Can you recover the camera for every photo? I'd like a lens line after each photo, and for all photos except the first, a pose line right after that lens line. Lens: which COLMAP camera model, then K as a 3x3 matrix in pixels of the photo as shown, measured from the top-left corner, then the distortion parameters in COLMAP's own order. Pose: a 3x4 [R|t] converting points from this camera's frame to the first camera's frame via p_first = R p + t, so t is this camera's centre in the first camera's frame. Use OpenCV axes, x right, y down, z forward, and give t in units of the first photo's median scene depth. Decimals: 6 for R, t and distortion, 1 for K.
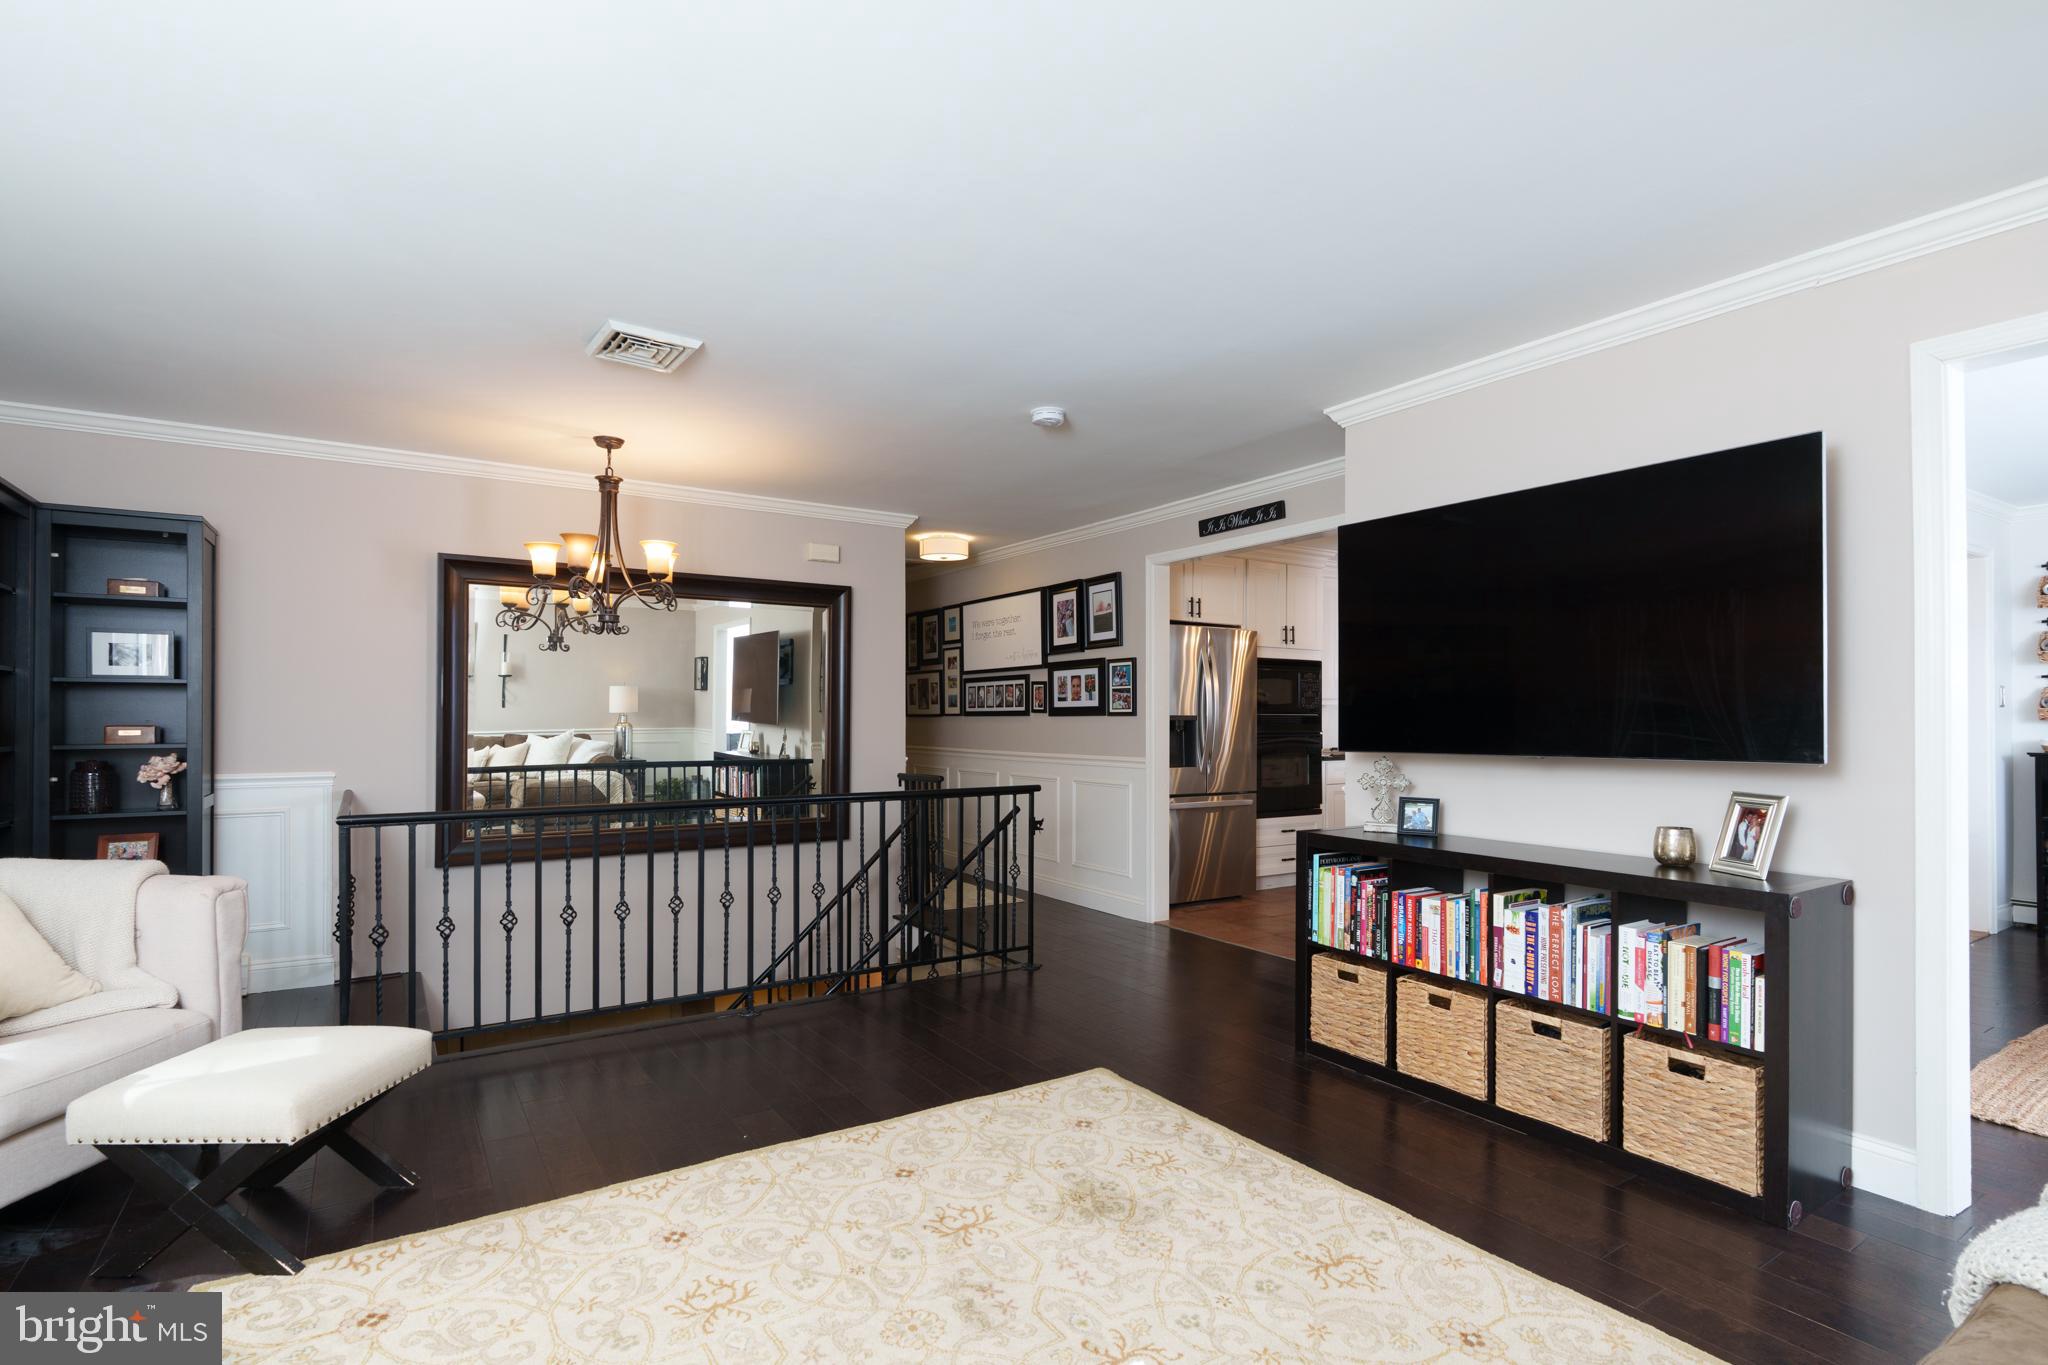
lens RADIAL K [[1012.3, 0, 1019.9], [0, 1012.3, 705.1], [0, 0, 1]] dist [-0.001400, -0.000177]
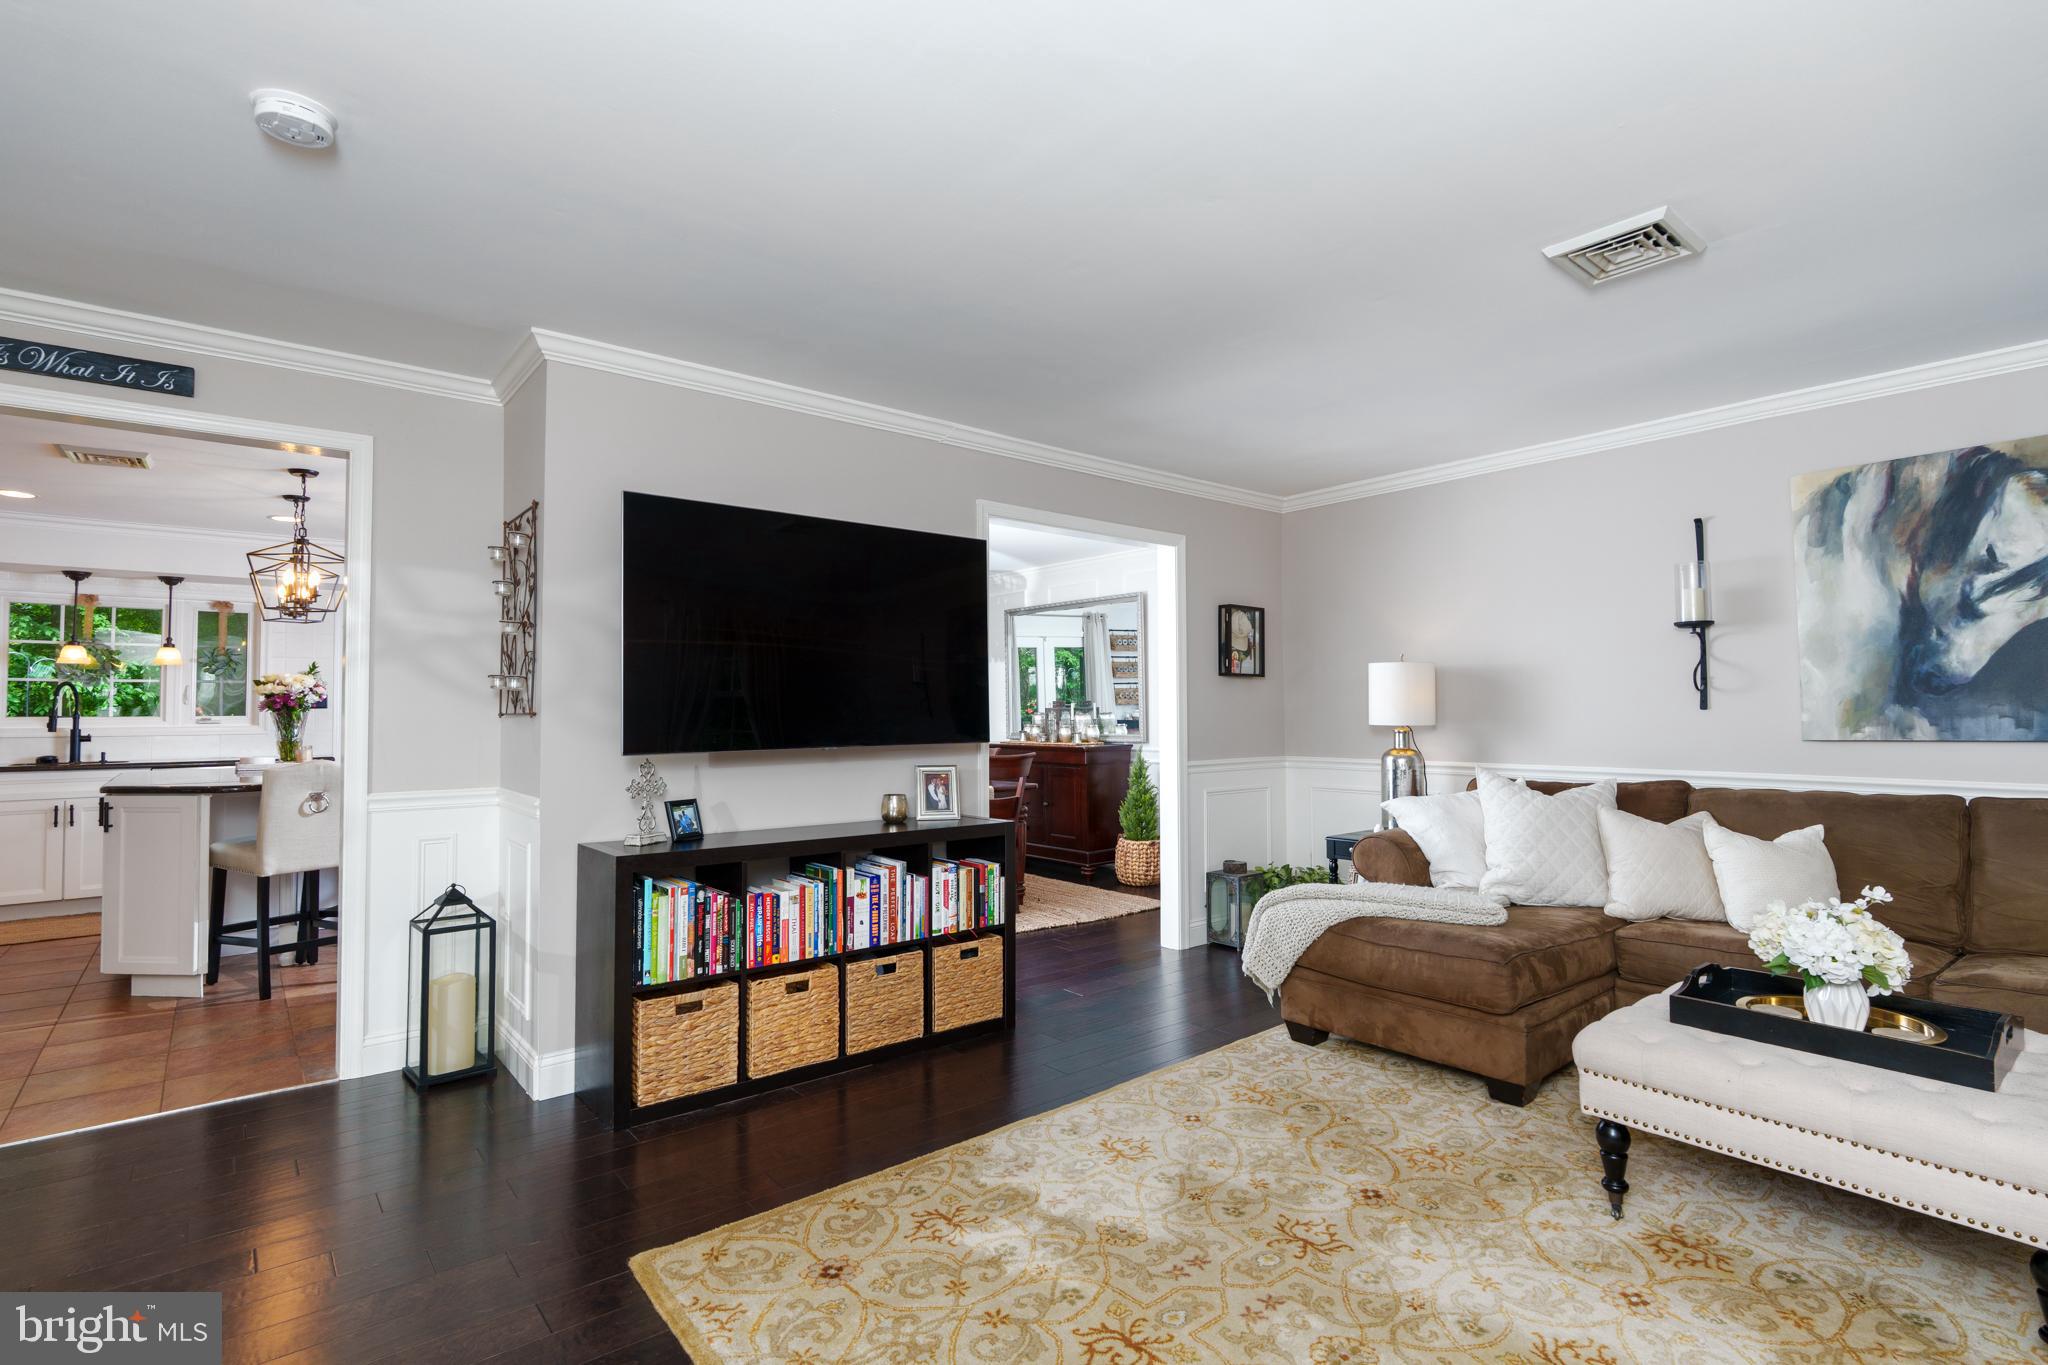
lens RADIAL K [[987.9, 0, 1024.0], [0, 987.9, 682.5], [0, 0, 1]] dist [-0.002489, -0.000050]
pose [[-0.132928, 0.033220, 0.990569, -0.669771], [-0.006349, 0.999389, -0.034368, 0.013775], [-0.991105, -0.010858, -0.132636, 0.957889]]
